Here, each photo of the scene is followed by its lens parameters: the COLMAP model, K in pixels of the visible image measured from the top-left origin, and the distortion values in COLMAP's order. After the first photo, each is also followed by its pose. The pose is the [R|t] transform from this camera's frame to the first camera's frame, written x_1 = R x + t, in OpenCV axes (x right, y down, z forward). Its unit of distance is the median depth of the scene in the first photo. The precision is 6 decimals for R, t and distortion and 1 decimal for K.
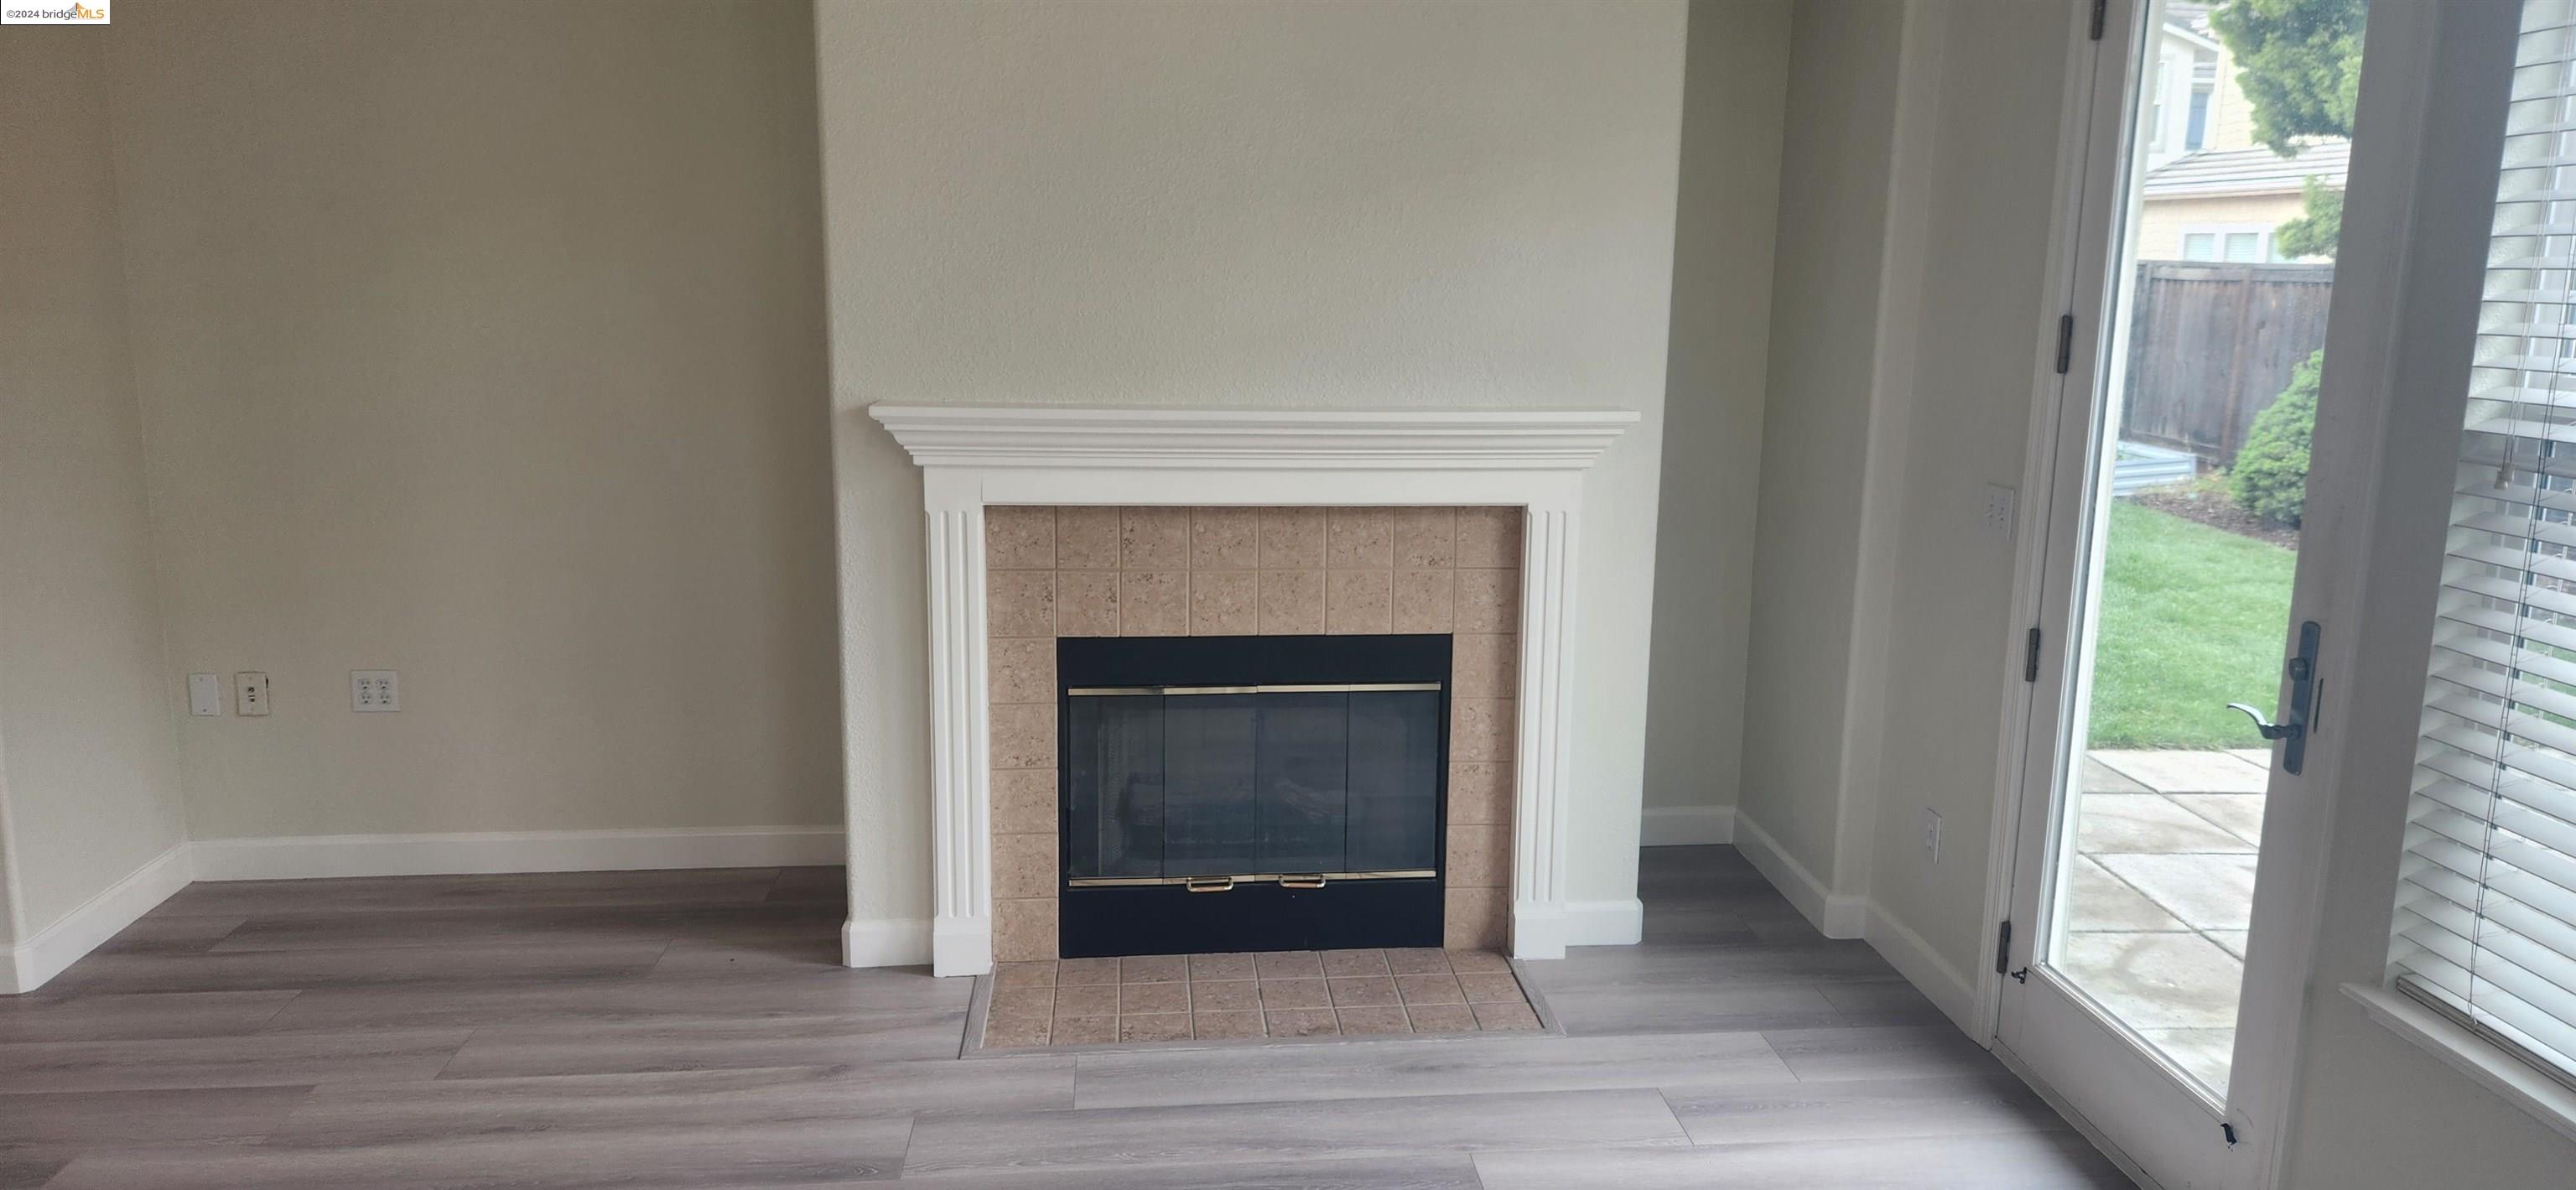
lens RADIAL K [[1715.2, 0, 1306.2], [0, 1715.2, 562.7], [0, 0, 1]] dist [0.082999, -0.072639]
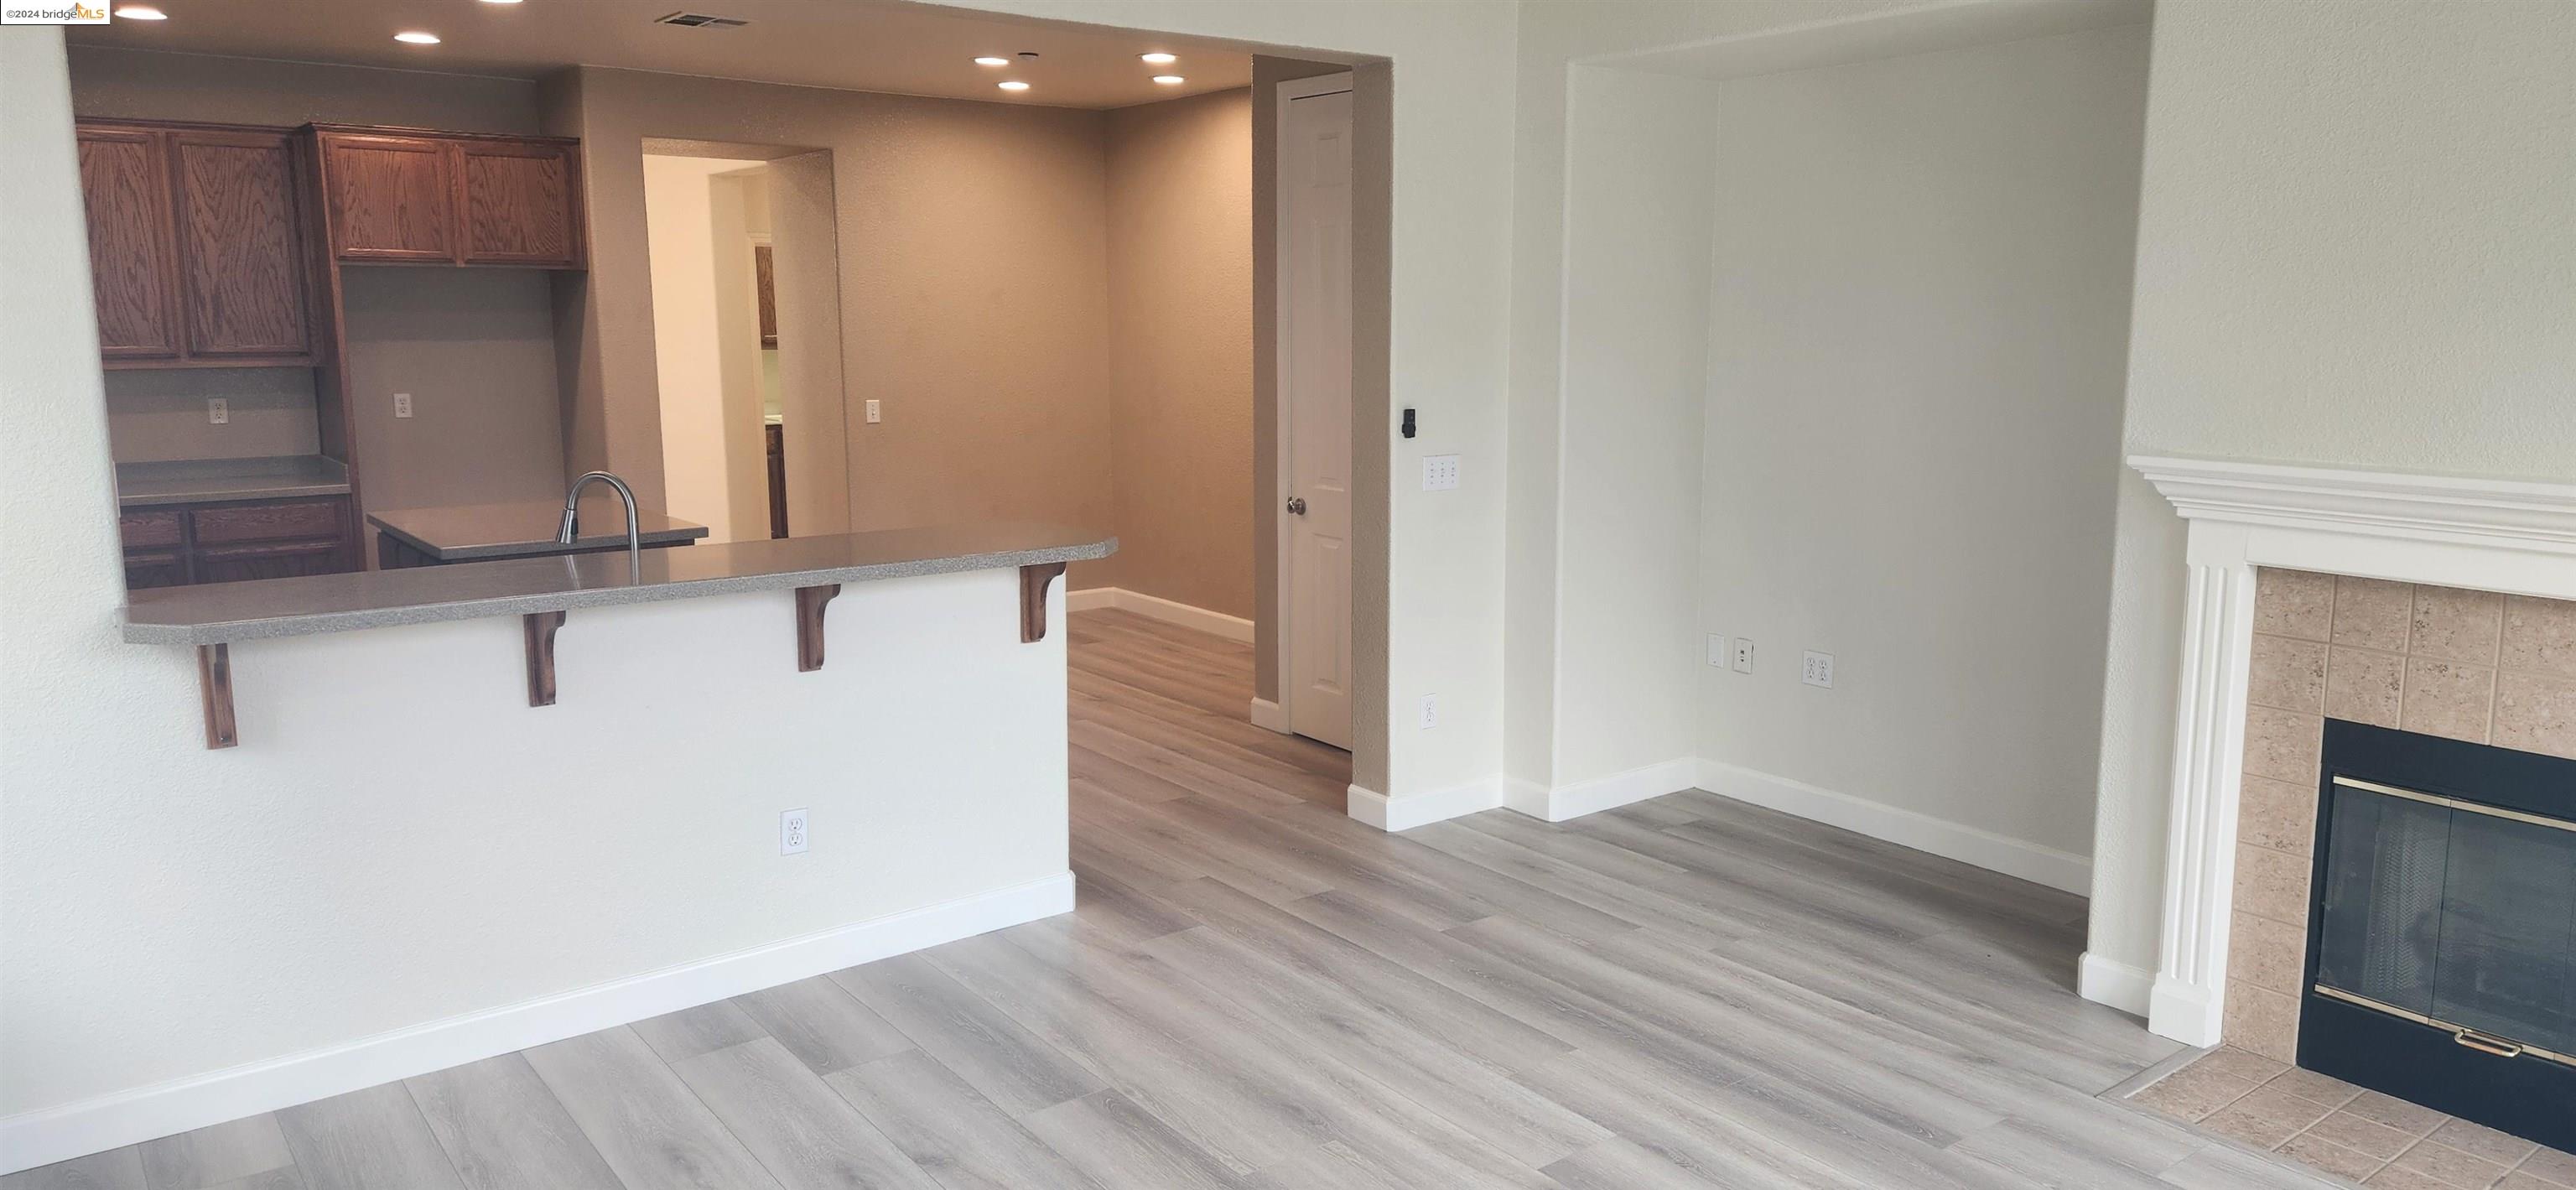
lens RADIAL K [[1715.2, 0, 1315.8], [0, 1715.2, 585.1], [0, 0, 1]] dist [0.082999, -0.072639]
pose [[0.524977, 0.118198, -0.842869, 0.354819], [-0.138967, 0.988924, 0.052125, -0.000329], [0.839695, 0.089767, 0.535588, 0.036967]]
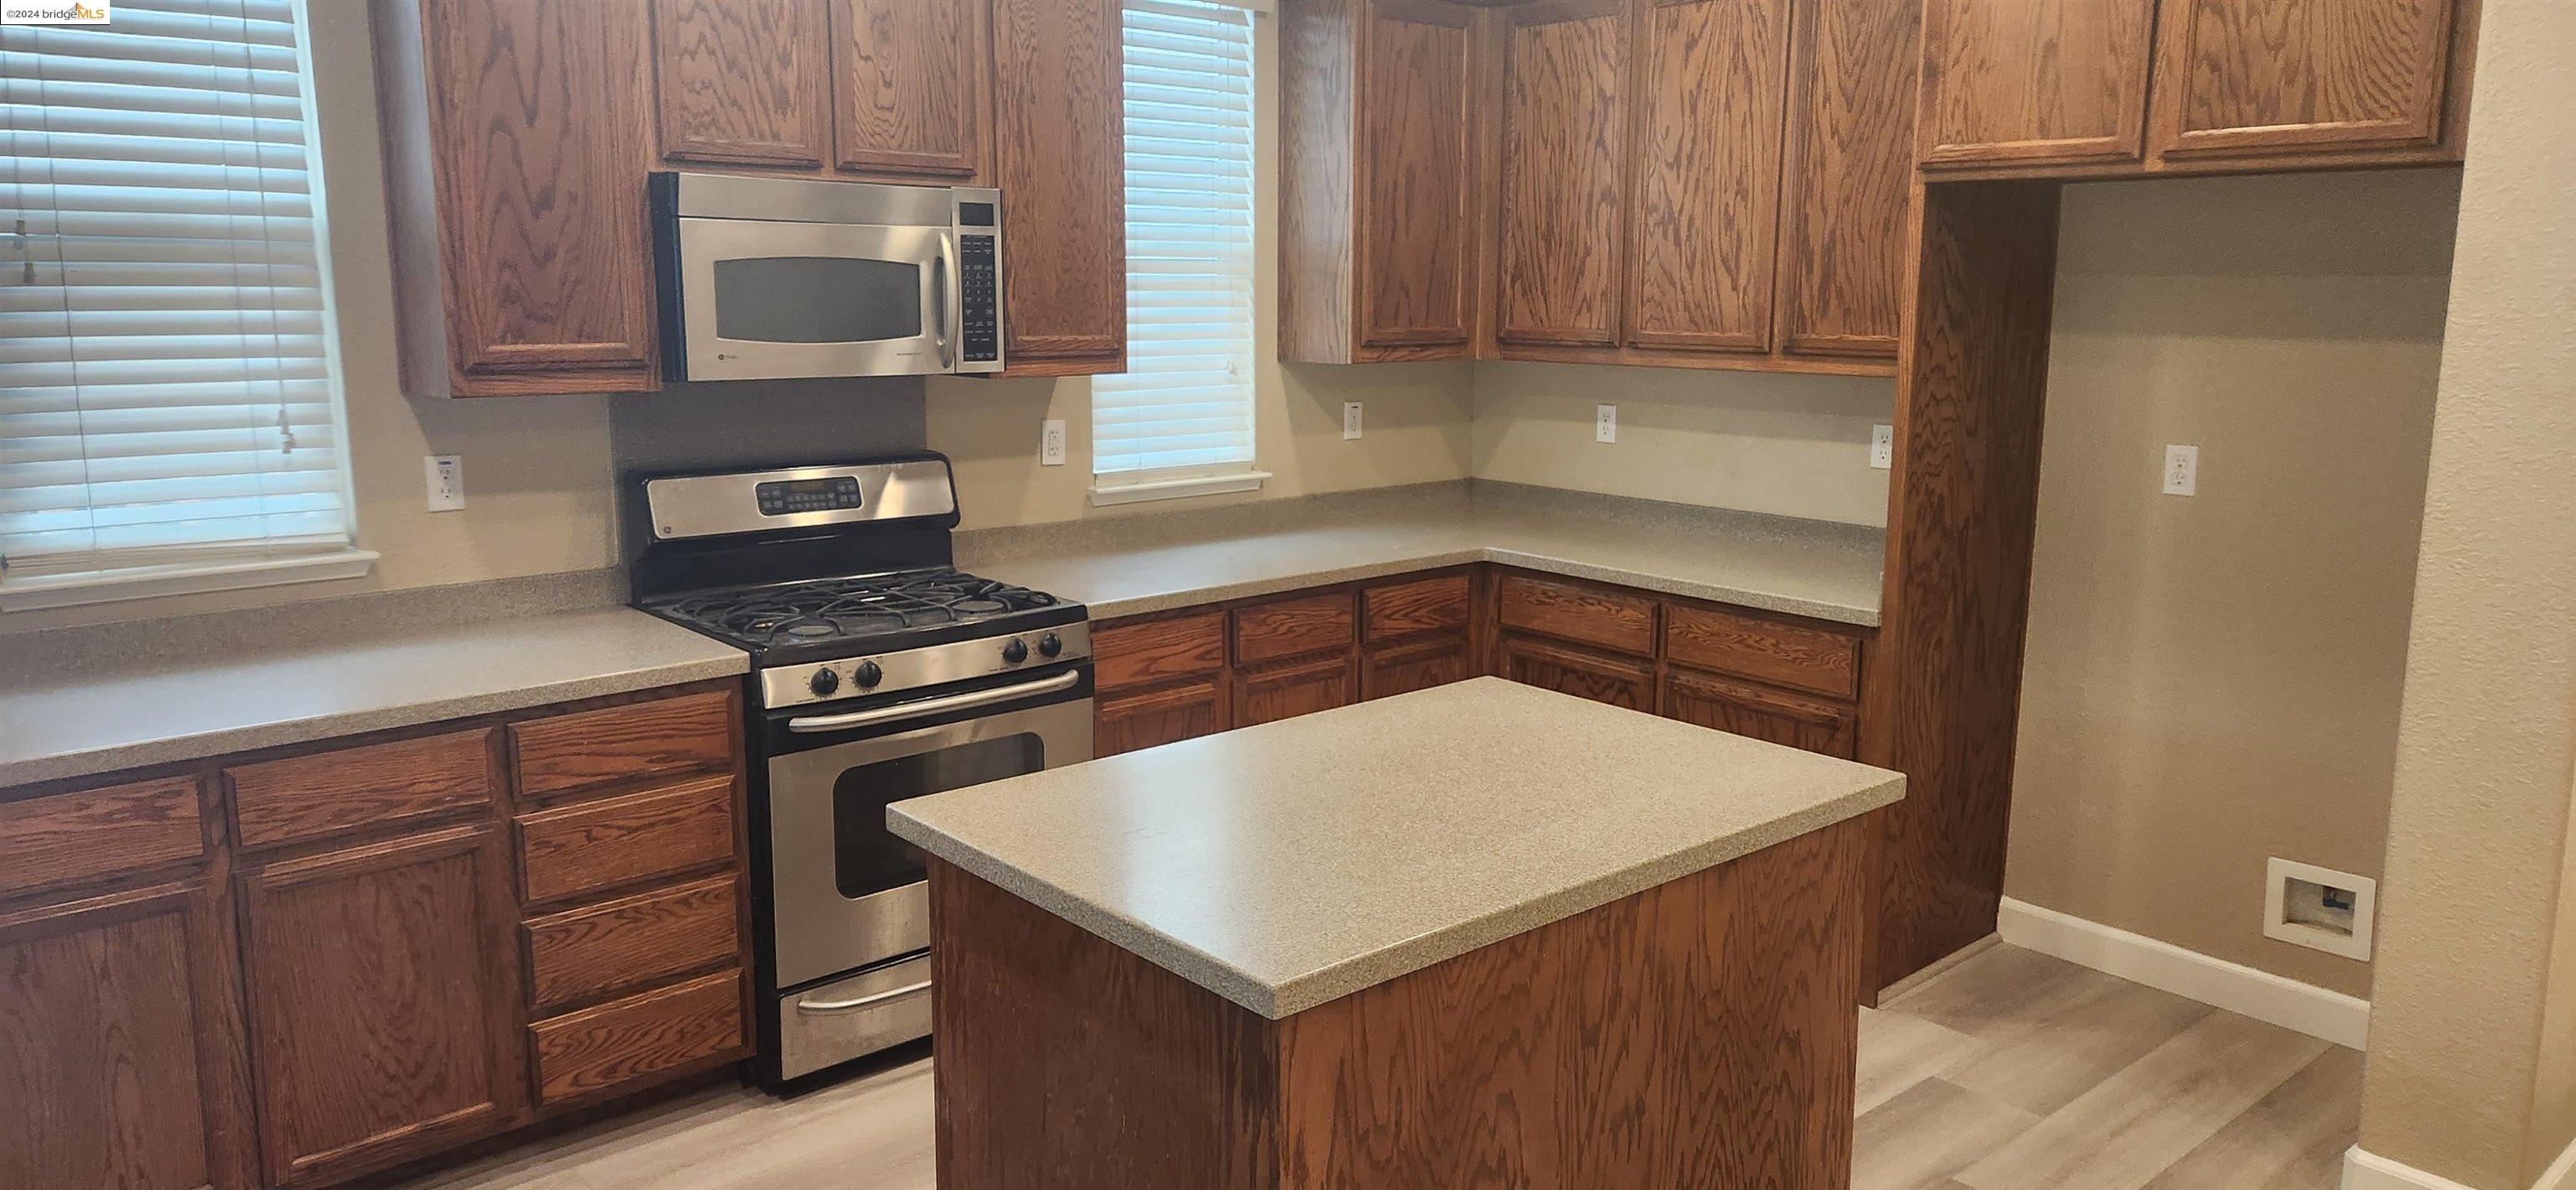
lens RADIAL K [[1715.2, 0, 1278.4], [0, 1715.2, 565.3], [0, 0, 1]] dist [0.082999, -0.072639]
pose [[-0.825316, 0.072892, -0.559947, -0.901071], [-0.117564, 0.947722, 0.296651, -0.127239], [0.552298, 0.310661, -0.773600, 0.674261]]
